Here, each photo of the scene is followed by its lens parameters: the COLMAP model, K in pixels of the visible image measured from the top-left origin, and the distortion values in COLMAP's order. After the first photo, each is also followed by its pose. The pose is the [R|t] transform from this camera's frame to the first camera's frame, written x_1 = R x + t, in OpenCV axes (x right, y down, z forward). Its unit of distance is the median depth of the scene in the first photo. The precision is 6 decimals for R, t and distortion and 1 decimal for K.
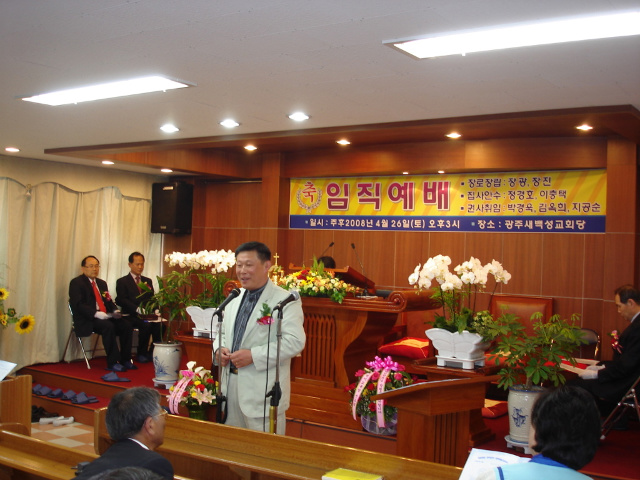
lens RADIAL K [[784.0, 0, 310.8], [0, 784.0, 245.3], [0, 0, 1]] dist [-0.092726, 0.000000]
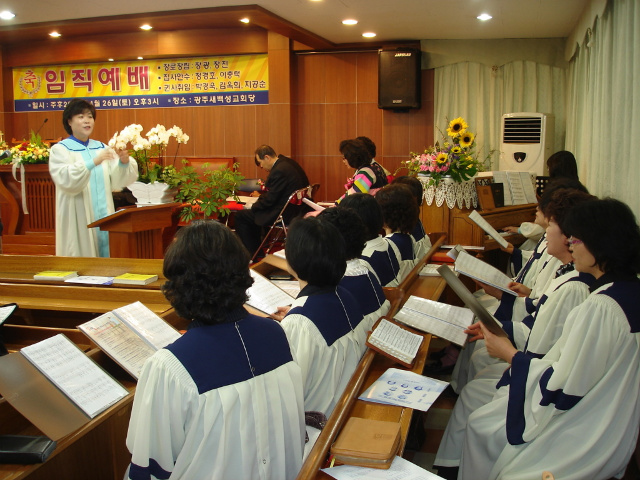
lens RADIAL K [[721.7, 0, 318.0], [0, 721.7, 243.3], [0, 0, 1]] dist [-0.111835, 0.000000]
pose [[0.937490, -0.088952, 0.336453, 0.029410], [0.035286, 0.986096, 0.162387, 0.019656], [-0.346220, -0.140364, 0.927594, -0.156450]]
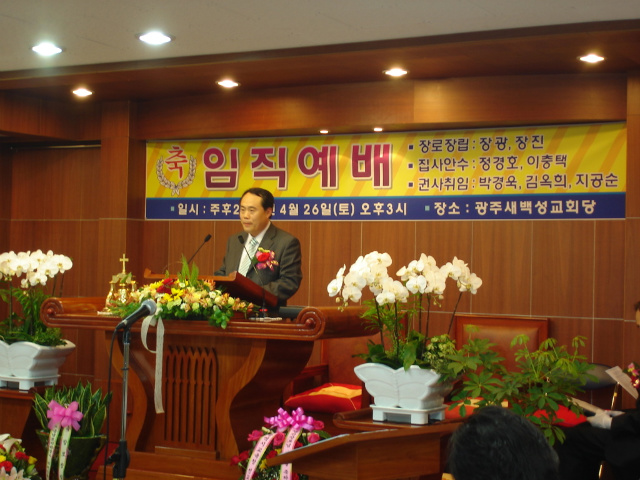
lens RADIAL K [[1229.3, 0, 316.4], [0, 1229.3, 243.4], [0, 0, 1]] dist [0.039815, 0.000000]
pose [[0.994241, -0.009814, 0.106719, 0.004520], [0.010886, 0.999896, -0.009469, 0.011154], [-0.106615, 0.010576, 0.994244, -0.017868]]
